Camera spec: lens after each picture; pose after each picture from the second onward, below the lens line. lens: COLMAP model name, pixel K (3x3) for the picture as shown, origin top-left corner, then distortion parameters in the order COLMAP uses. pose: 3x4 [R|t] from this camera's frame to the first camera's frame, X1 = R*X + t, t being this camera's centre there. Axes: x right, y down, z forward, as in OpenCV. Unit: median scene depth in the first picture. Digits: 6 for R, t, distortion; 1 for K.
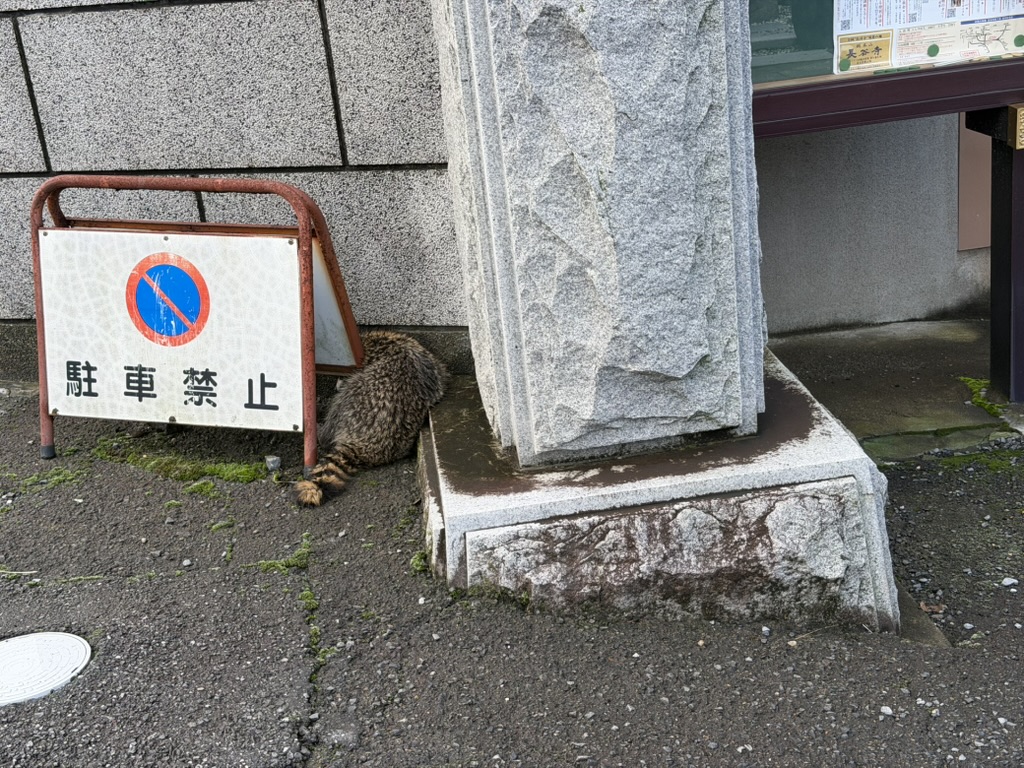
lens RADIAL K [[1412.9, 0, 512.0], [0, 1412.9, 384.0], [0, 0, 1]] dist [0.171378, 0.002911]
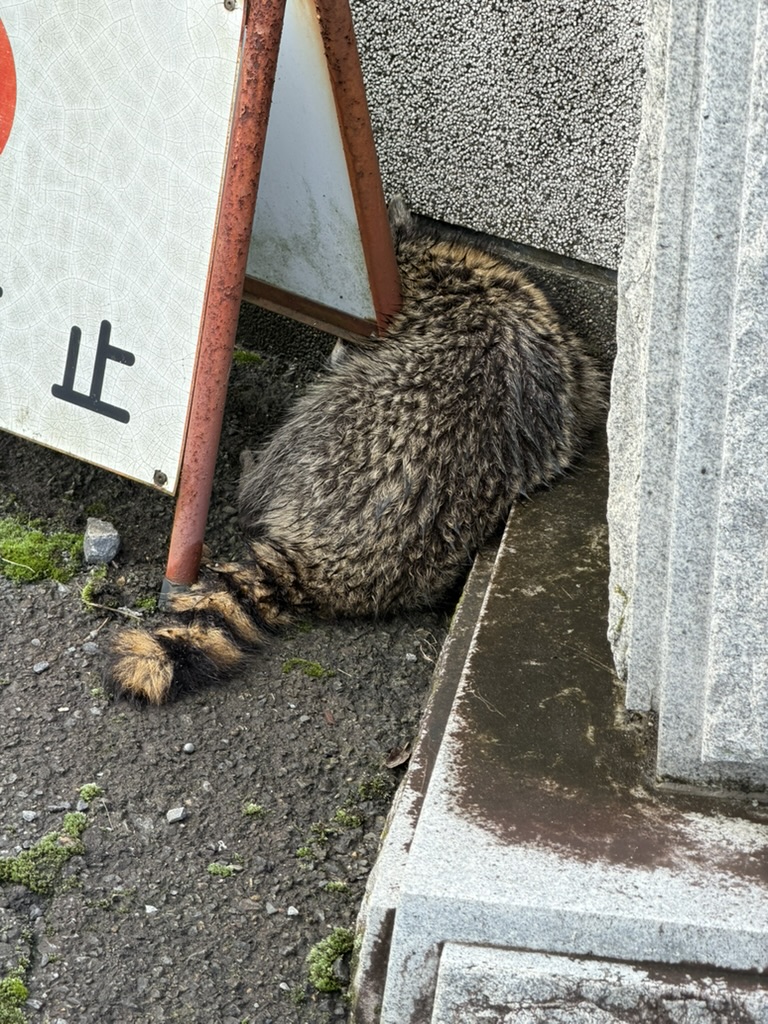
lens RADIAL K [[3052.8, 0, 384.0], [0, 3052.8, 512.0], [0, 0, 1]] dist [0.098834, 2.000682]
pose [[0.952473, 0.234671, -0.194227, 0.068600], [-0.201529, 0.963556, 0.175915, -0.118807], [0.228431, -0.128412, 0.965054, 0.213738]]
